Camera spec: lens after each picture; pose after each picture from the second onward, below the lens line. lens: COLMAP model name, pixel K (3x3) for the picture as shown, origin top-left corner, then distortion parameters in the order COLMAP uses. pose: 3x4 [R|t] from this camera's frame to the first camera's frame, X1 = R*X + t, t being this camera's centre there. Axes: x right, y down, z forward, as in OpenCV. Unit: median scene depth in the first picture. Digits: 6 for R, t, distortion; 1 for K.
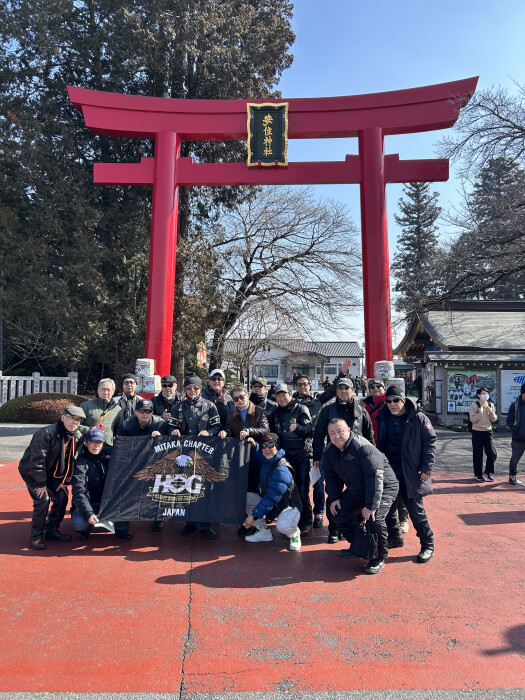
lens RADIAL K [[514.5, 0, 265.5], [0, 514.5, 354.0], [0, 0, 1]] dist [0.044306, -0.055478]
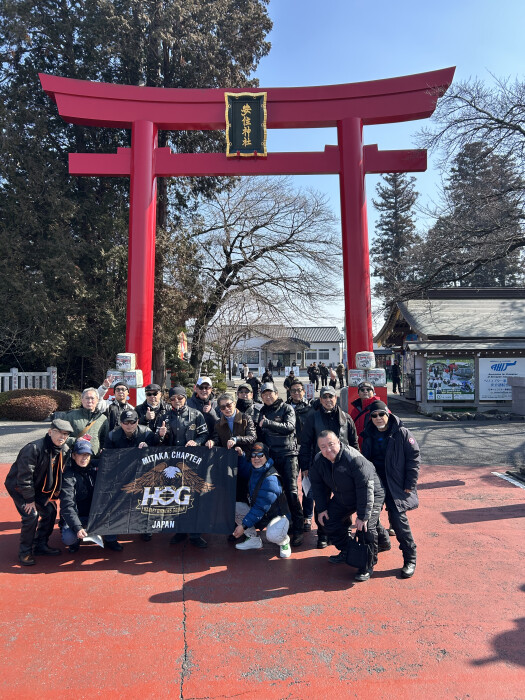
lens RADIAL K [[514.5, 0, 266.2], [0, 514.5, 350.5], [0, 0, 1]] dist [0.044306, -0.055478]
pose [[0.999080, -0.015600, 0.039954, -0.003960], [0.014672, 0.999618, 0.023428, -0.014211], [-0.040304, -0.022820, 0.998927, -0.000773]]
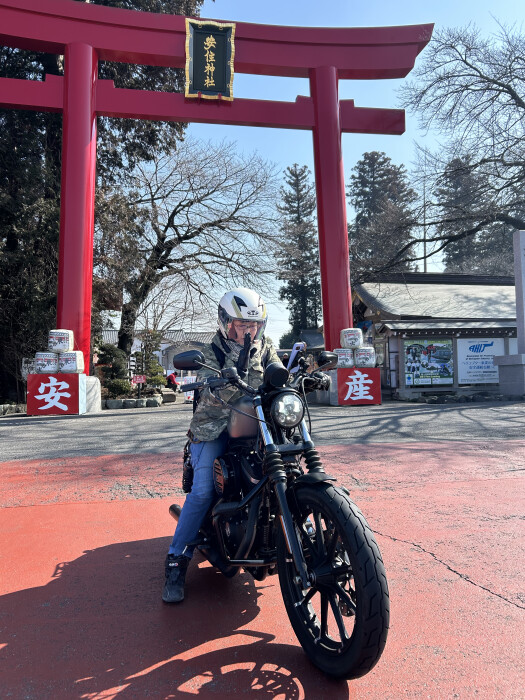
lens RADIAL K [[514.5, 0, 255.2], [0, 514.5, 345.7], [0, 0, 1]] dist [0.044306, -0.055478]
pose [[0.970420, -0.018519, 0.240710, -0.131408], [0.020287, 0.999782, -0.004866, 0.040787], [-0.240568, 0.009605, 0.970585, 0.169308]]
